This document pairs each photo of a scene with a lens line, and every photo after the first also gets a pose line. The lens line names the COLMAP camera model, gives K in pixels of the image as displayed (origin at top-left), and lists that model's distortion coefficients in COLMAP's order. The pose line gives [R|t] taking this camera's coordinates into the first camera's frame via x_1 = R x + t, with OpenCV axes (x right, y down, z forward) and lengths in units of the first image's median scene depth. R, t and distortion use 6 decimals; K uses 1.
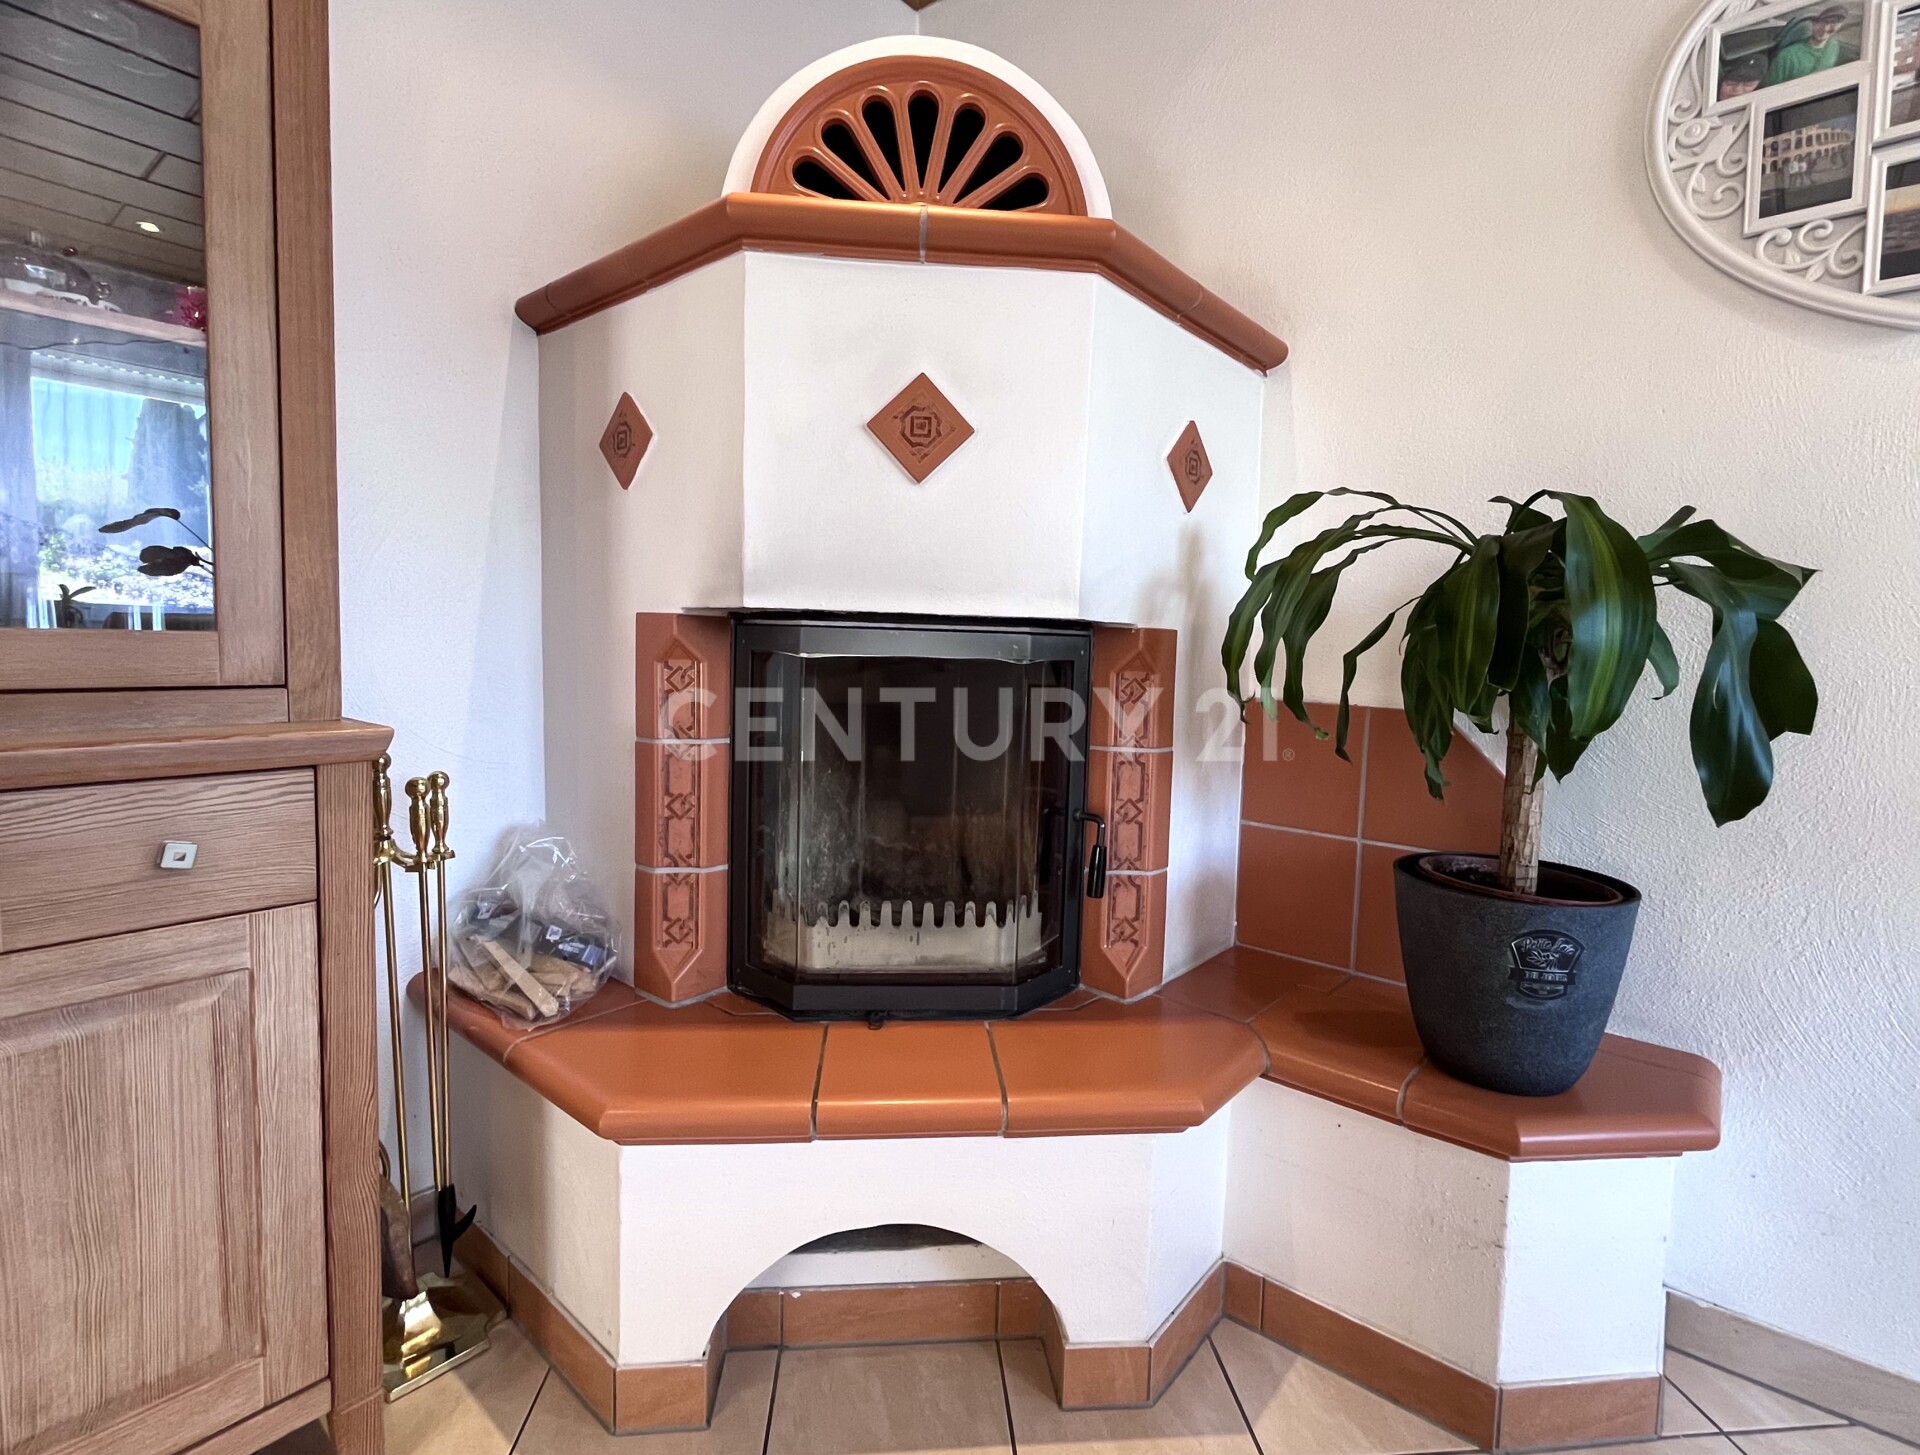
lens RADIAL K [[886.2, 0, 959.8], [0, 886.2, 706.7], [0, 0, 1]] dist [-0.011003, 0.000415]
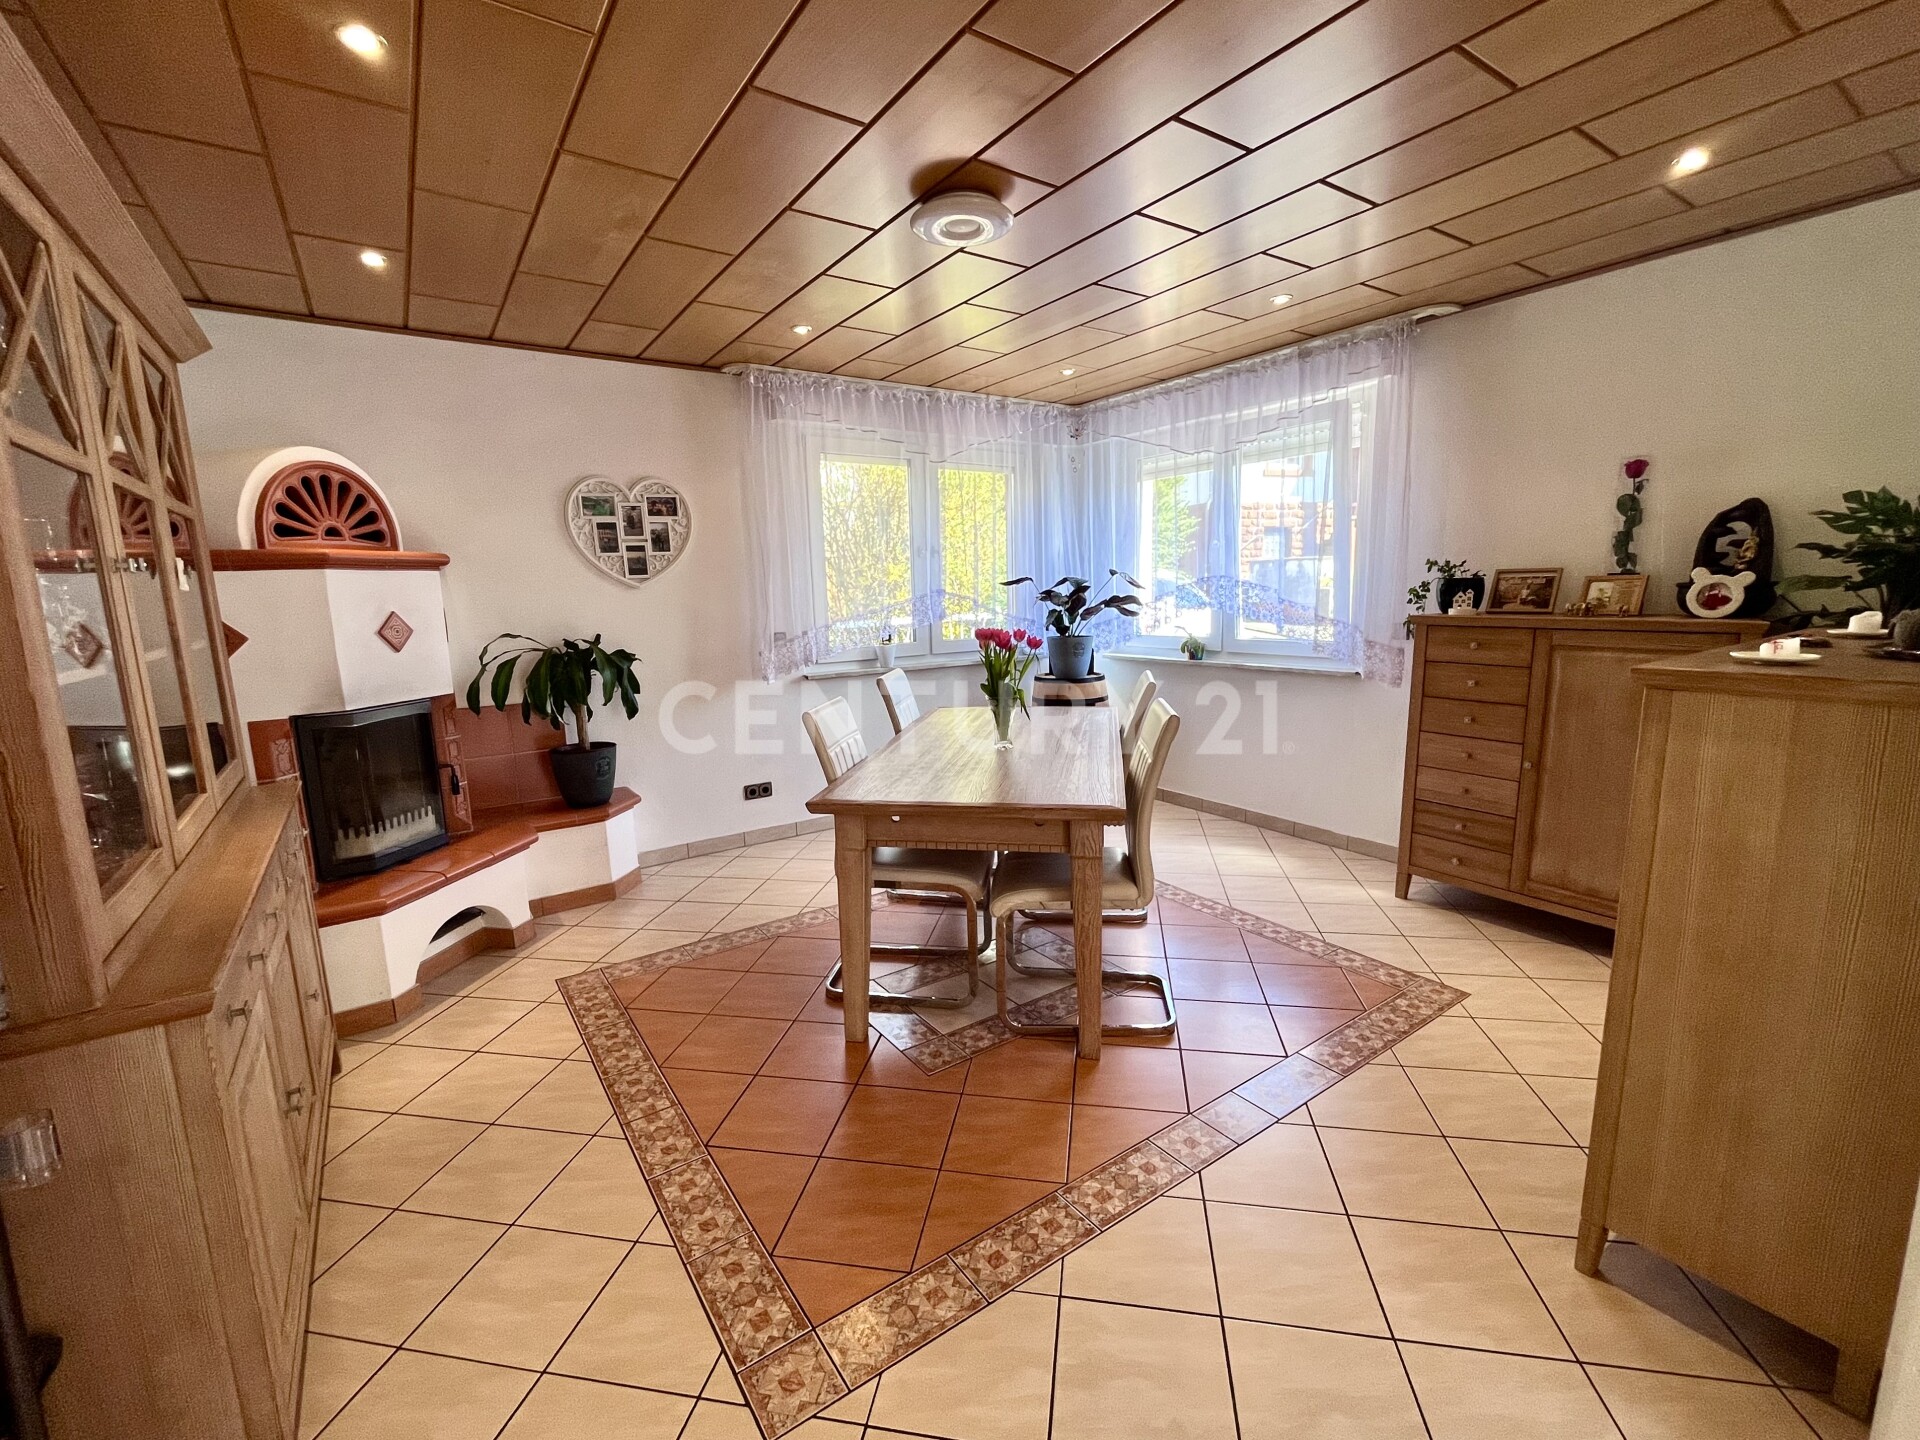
lens RADIAL K [[827.0, 0, 961.6], [0, 827.0, 723.2], [0, 0, 1]] dist [-0.002489, -0.000224]
pose [[0.265167, -0.195996, 0.944072, -1.987300], [0.101998, 0.979330, 0.174667, -0.310173], [-0.958792, 0.049977, 0.279677, -1.305306]]
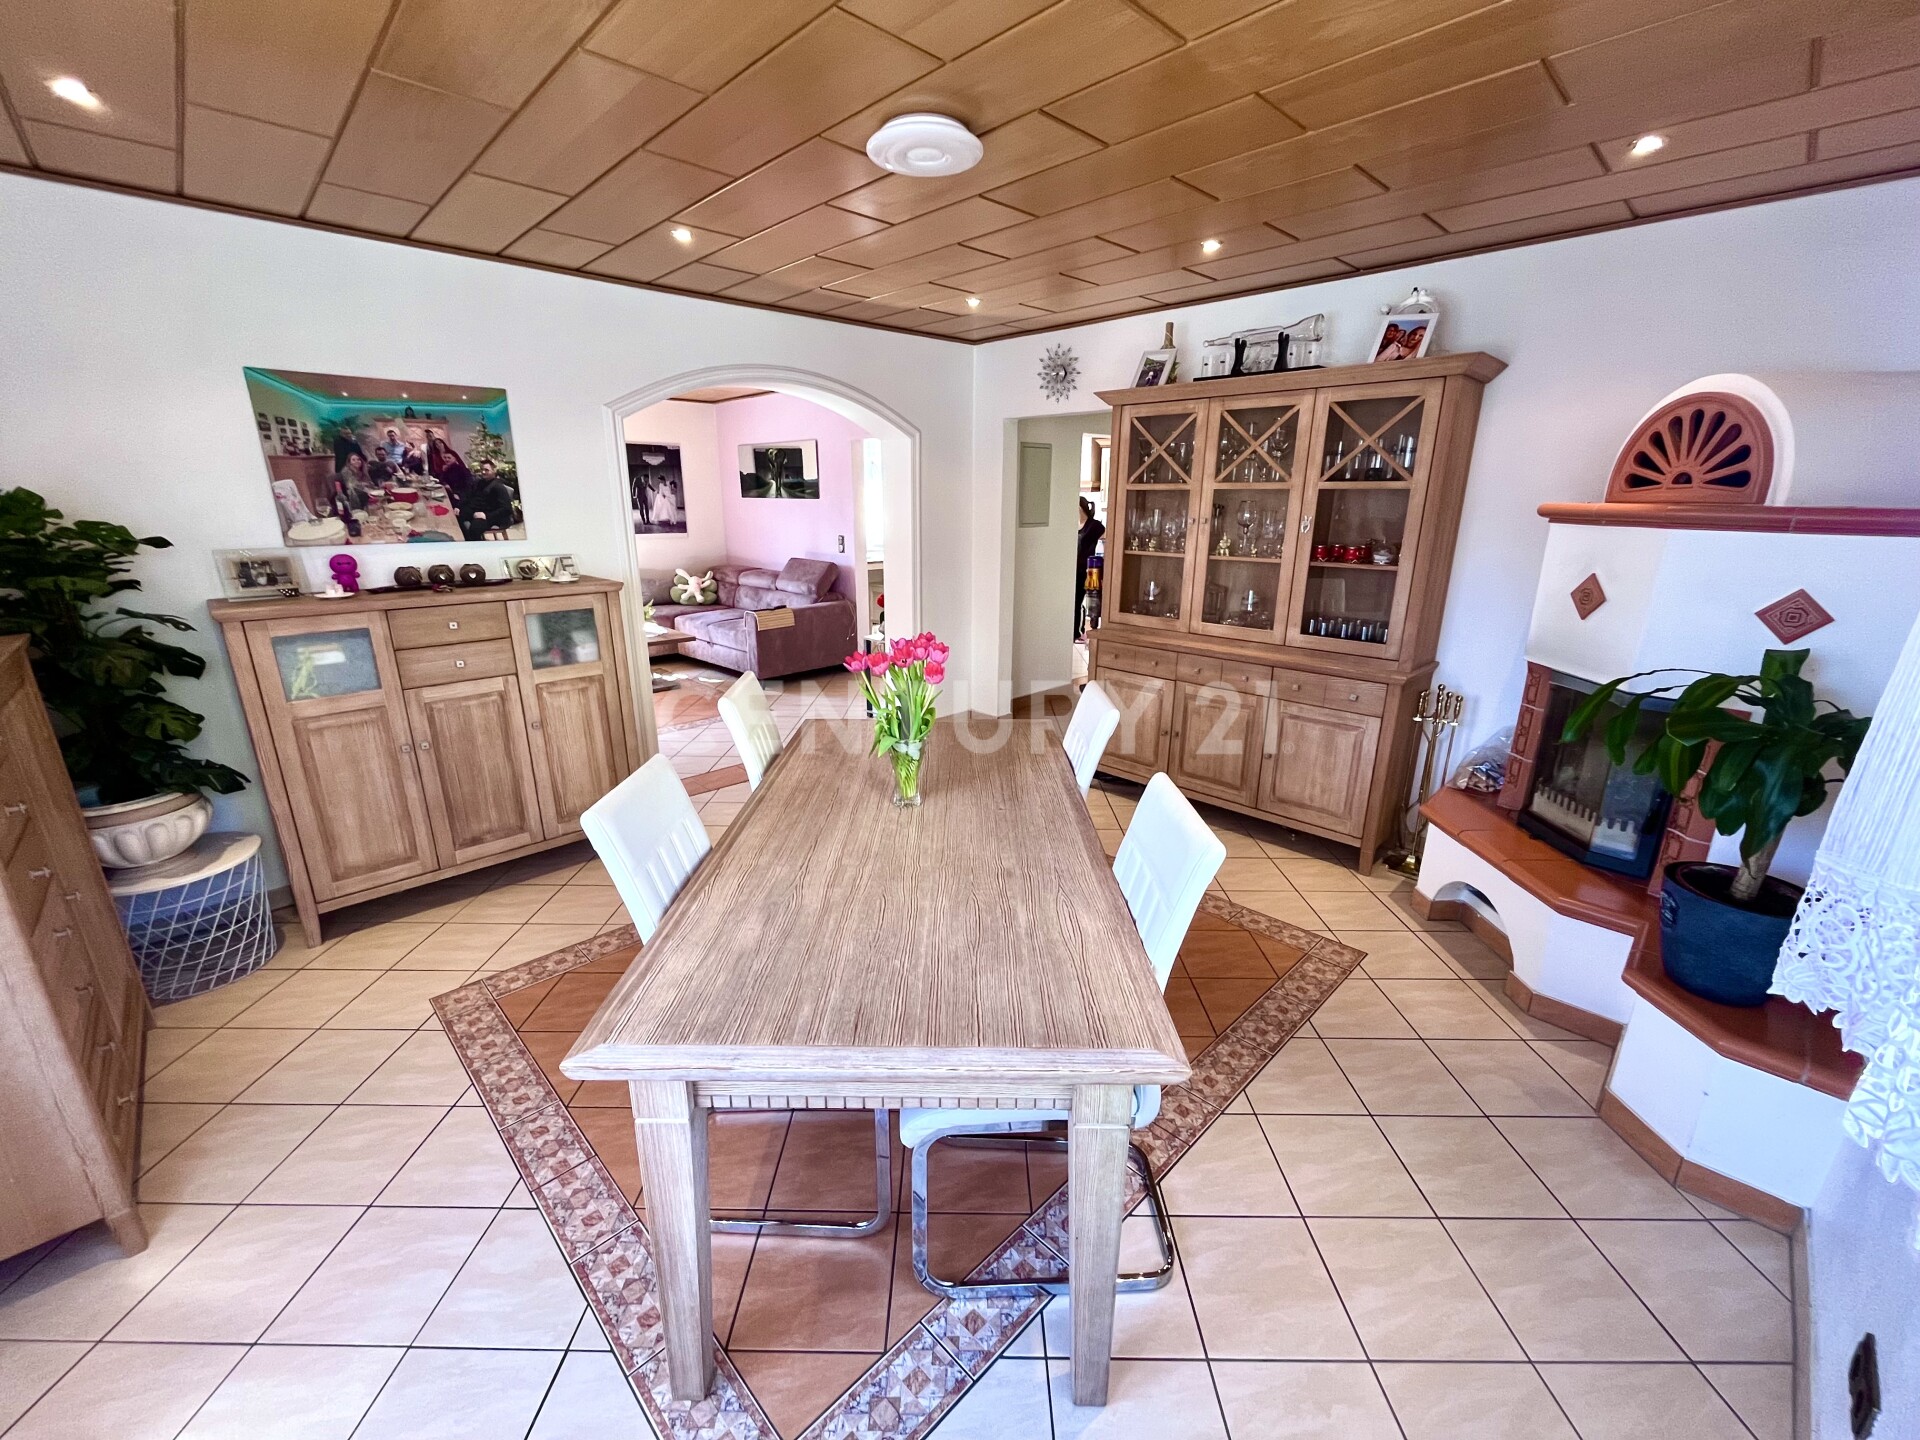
lens RADIAL K [[774.5, 0, 961.4], [0, 774.5, 720.4], [0, 0, 1]] dist [0.000524, 0.000059]
pose [[-0.100071, 0.252957, -0.962288, 2.176542], [-0.076005, 0.962374, 0.260884, -0.412857], [0.992073, 0.099246, -0.077080, -0.449286]]
